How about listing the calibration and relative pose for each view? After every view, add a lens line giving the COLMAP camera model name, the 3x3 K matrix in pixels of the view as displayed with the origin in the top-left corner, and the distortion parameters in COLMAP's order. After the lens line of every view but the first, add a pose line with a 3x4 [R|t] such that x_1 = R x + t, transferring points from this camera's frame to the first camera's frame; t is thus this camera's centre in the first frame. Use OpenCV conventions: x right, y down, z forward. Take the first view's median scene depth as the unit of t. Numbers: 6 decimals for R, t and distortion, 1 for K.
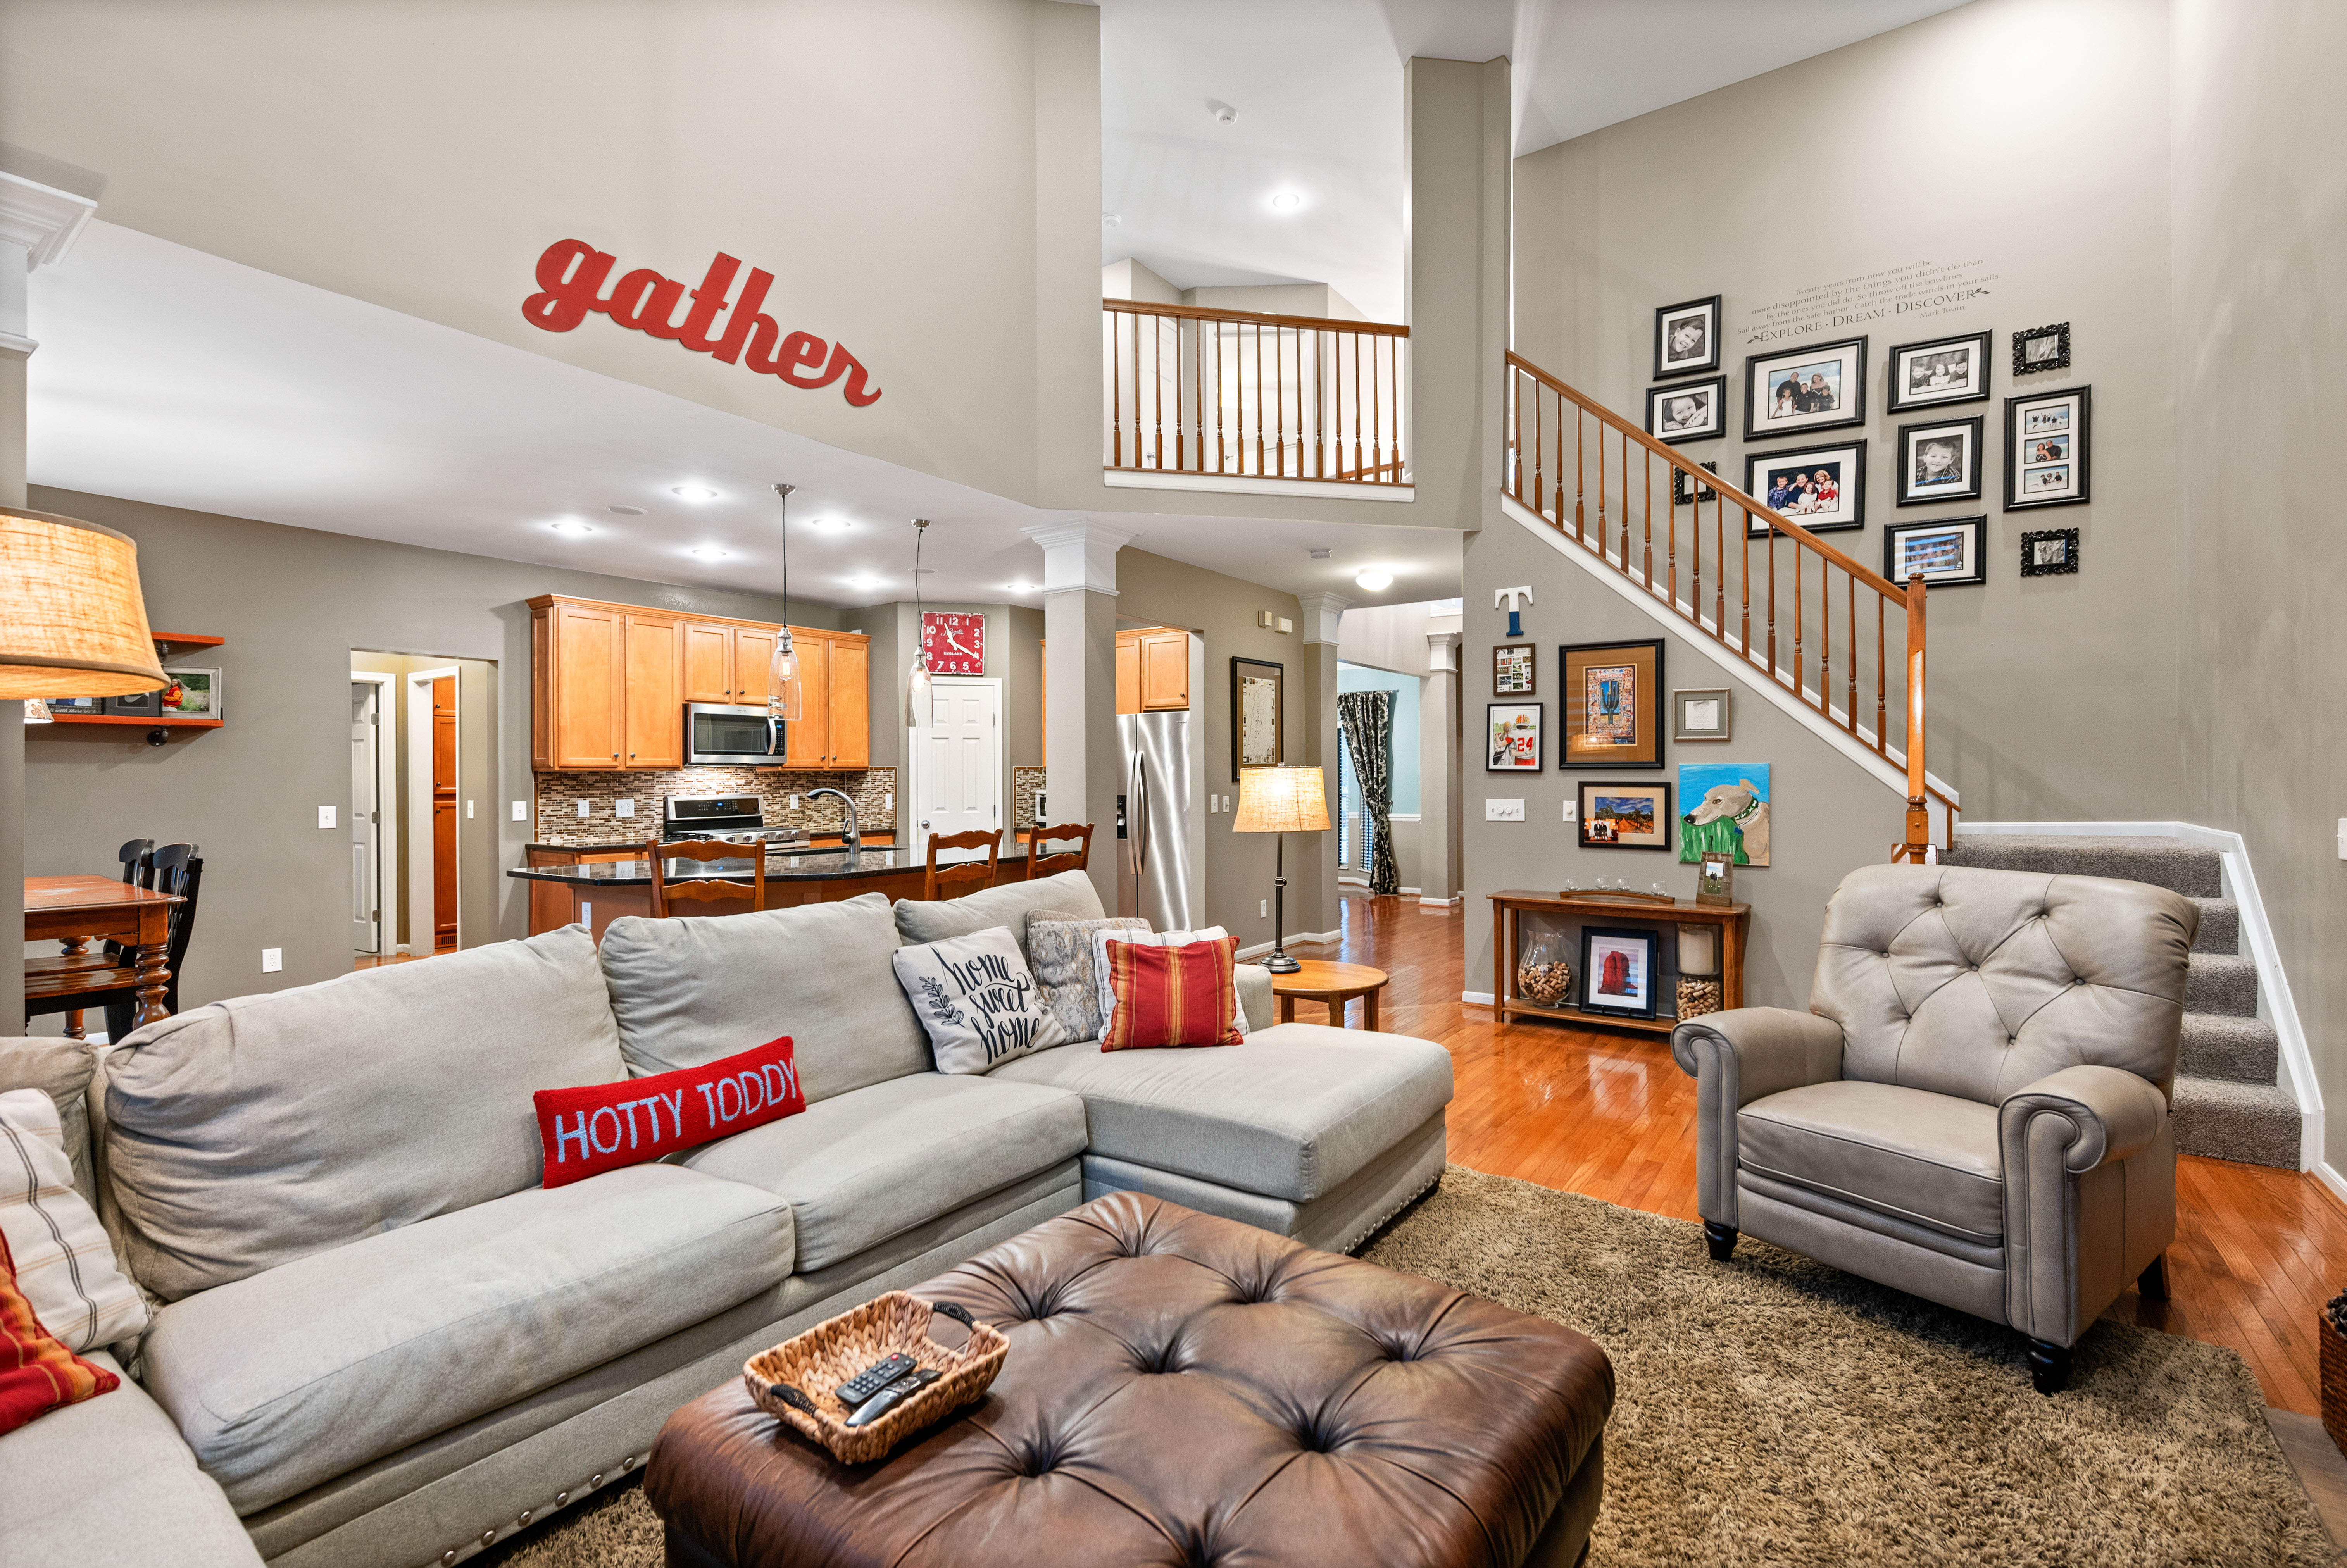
lens RADIAL K [[1043.1, 0, 1166.9], [0, 1043.1, 783.9], [0, 0, 1]] dist [0.001810, 0.000702]
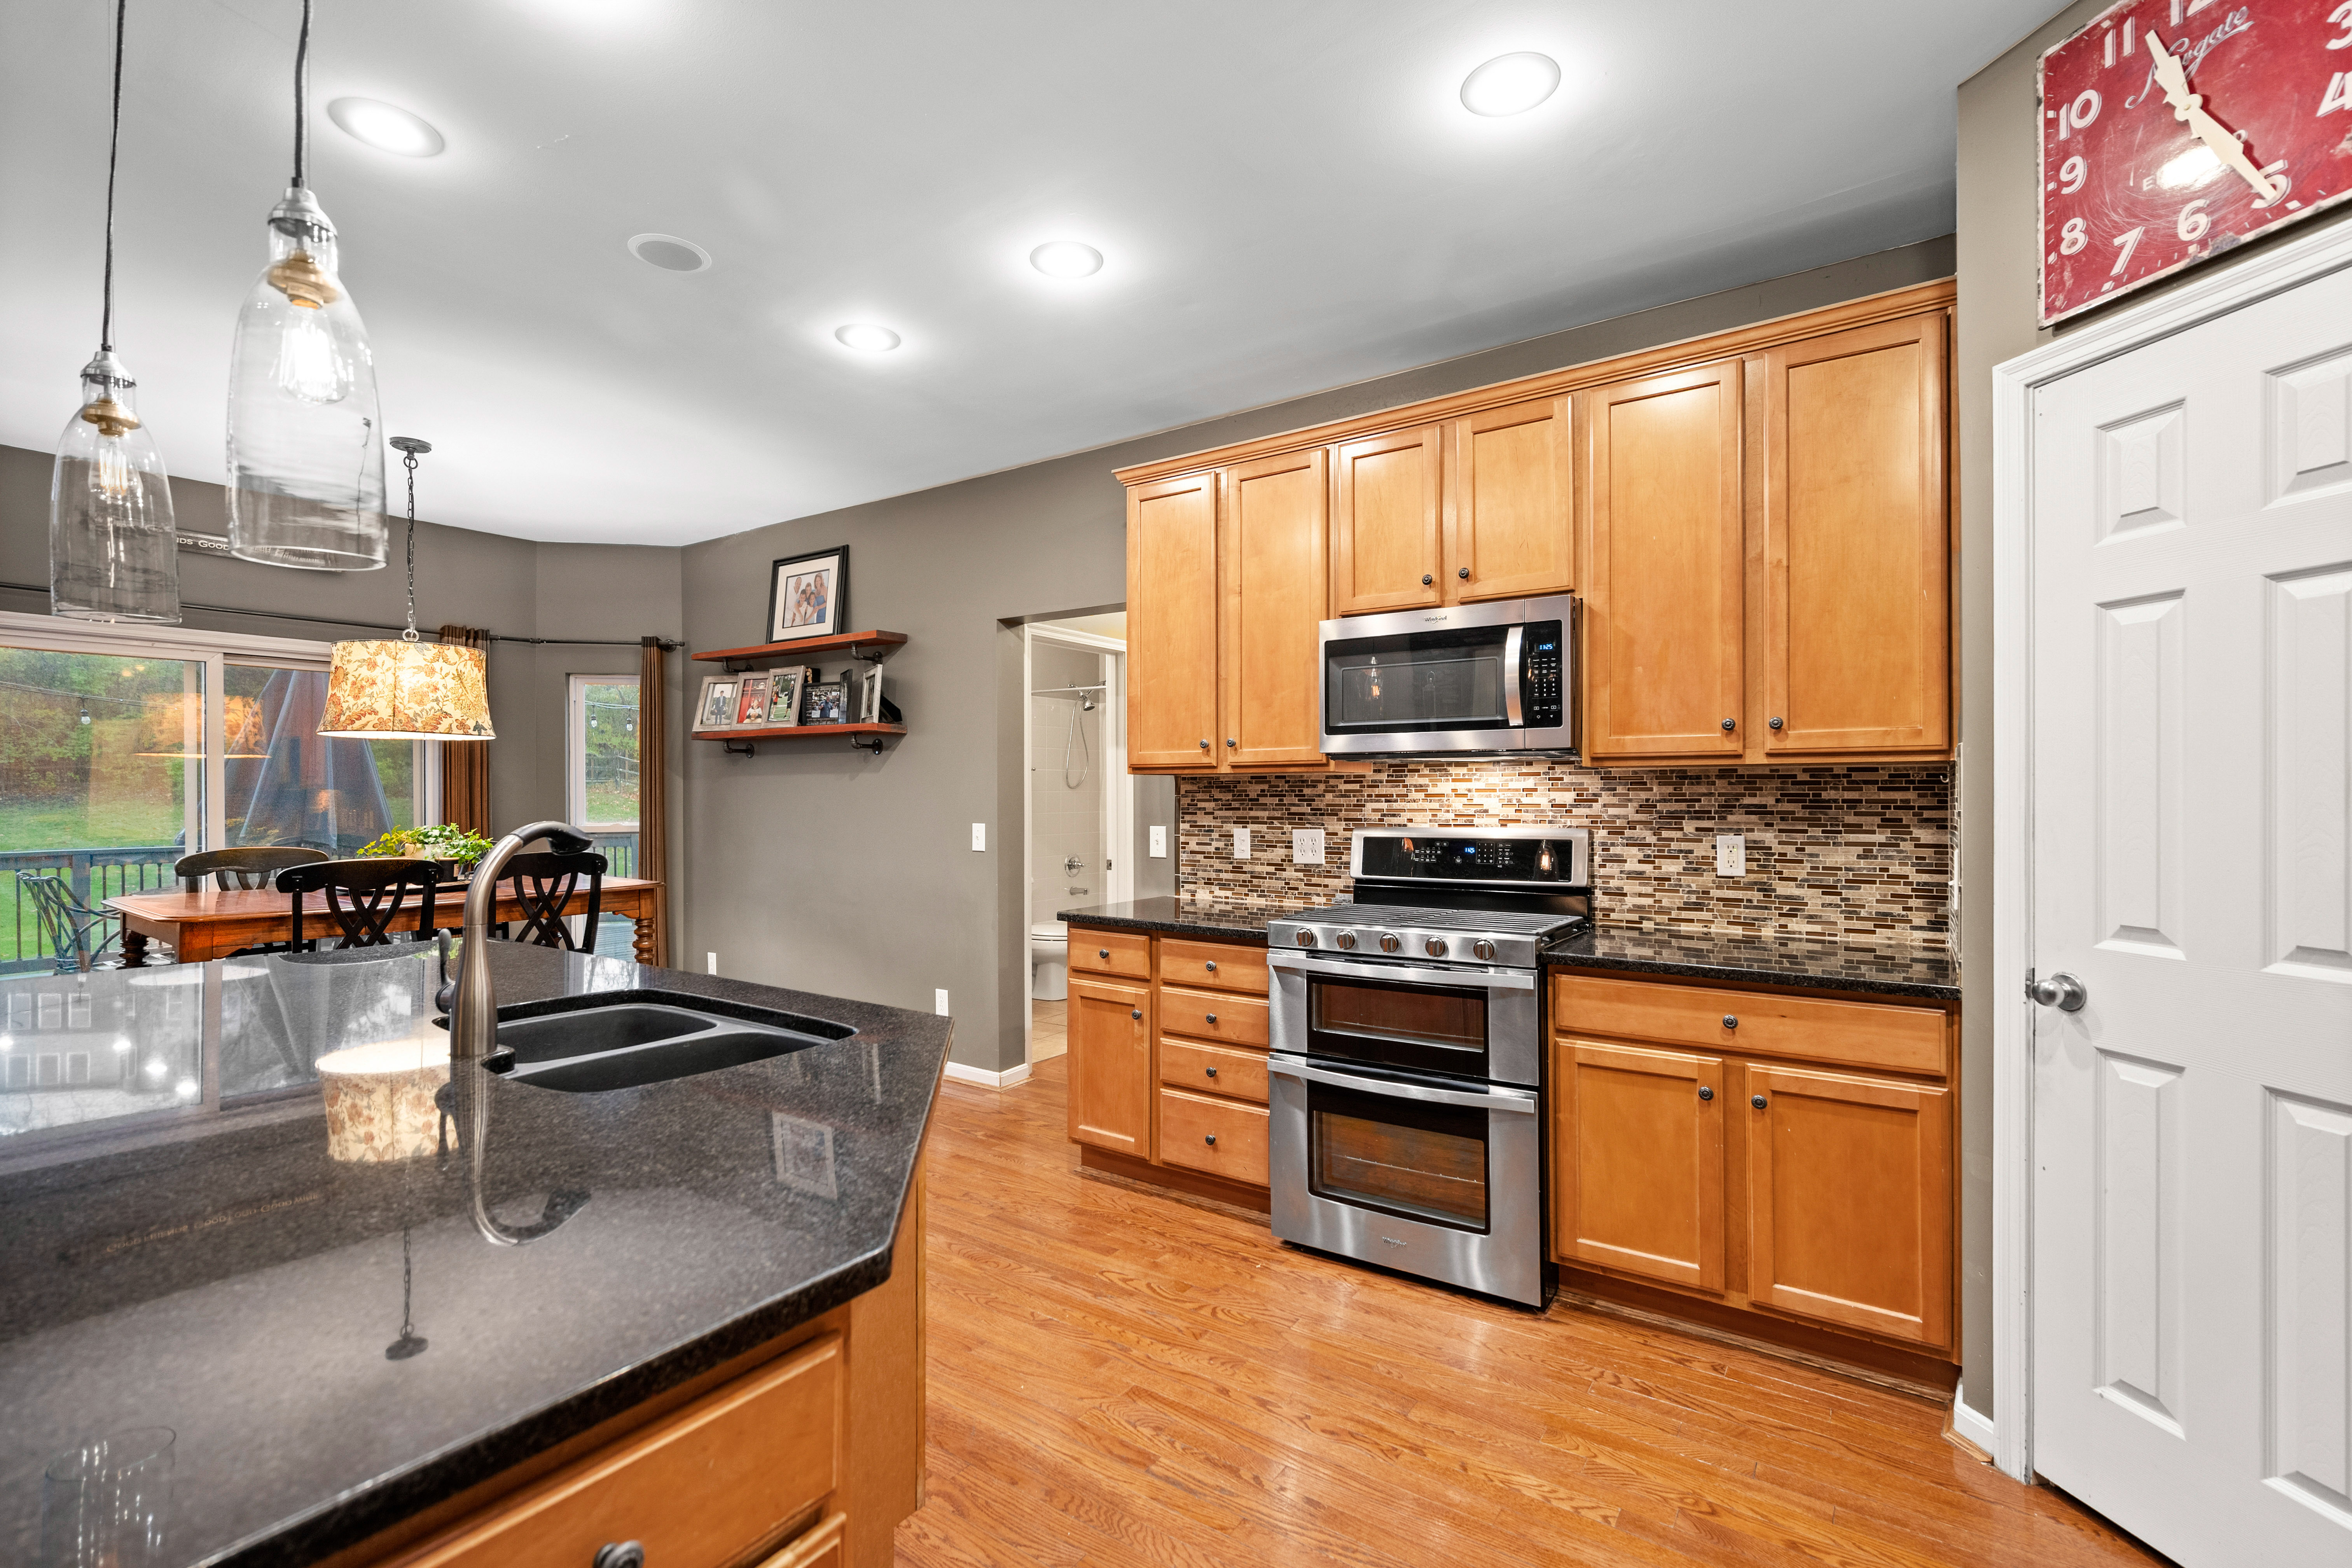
lens RADIAL K [[1045.5, 0, 1169.4], [0, 1045.5, 783.9], [0, 0, 1]] dist [0.001810, 0.000702]
pose [[0.006503, -0.002549, -0.999976, -0.009967], [-0.005080, 0.999984, -0.002582, -0.007100], [0.999966, 0.005096, 0.006490, 1.150898]]
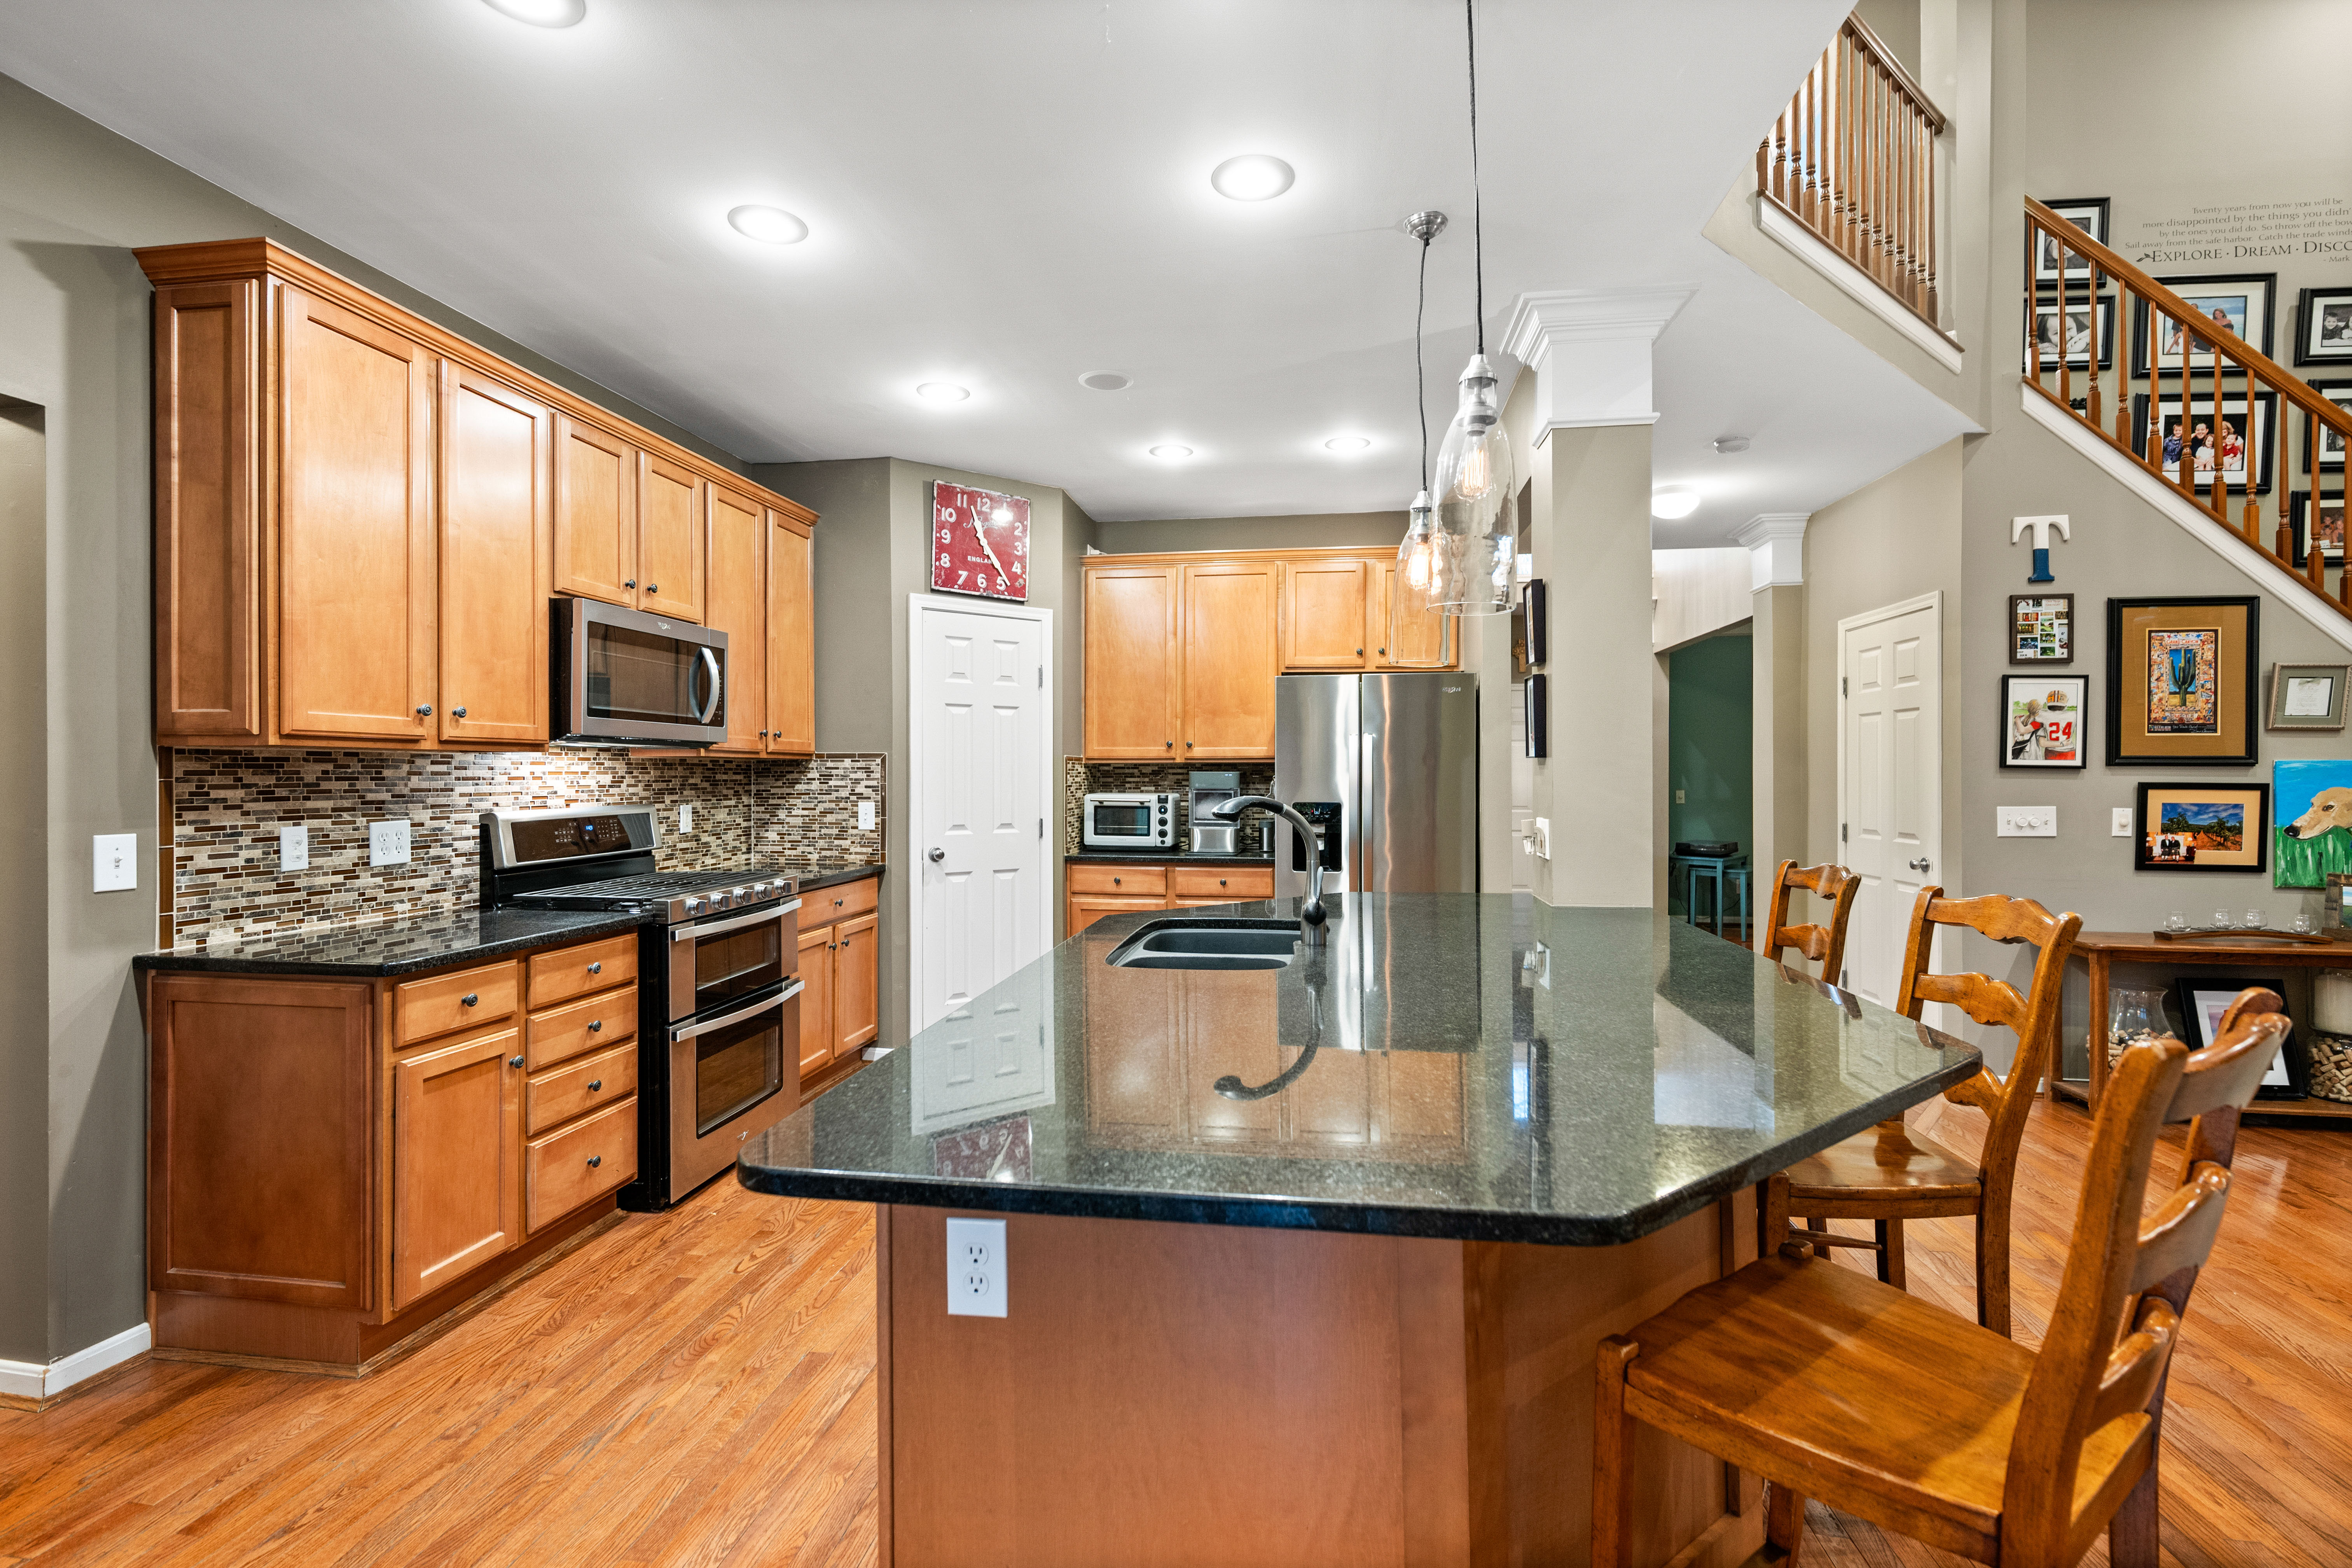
lens RADIAL K [[1045.5, 0, 1169.4], [0, 1045.5, 783.9], [0, 0, 1]] dist [0.001810, 0.000702]
pose [[0.891707, 0.001324, 0.452611, -0.537413], [-0.001245, 0.999999, -0.000471, 0.000139], [-0.452612, -0.000144, 0.891708, 0.618950]]
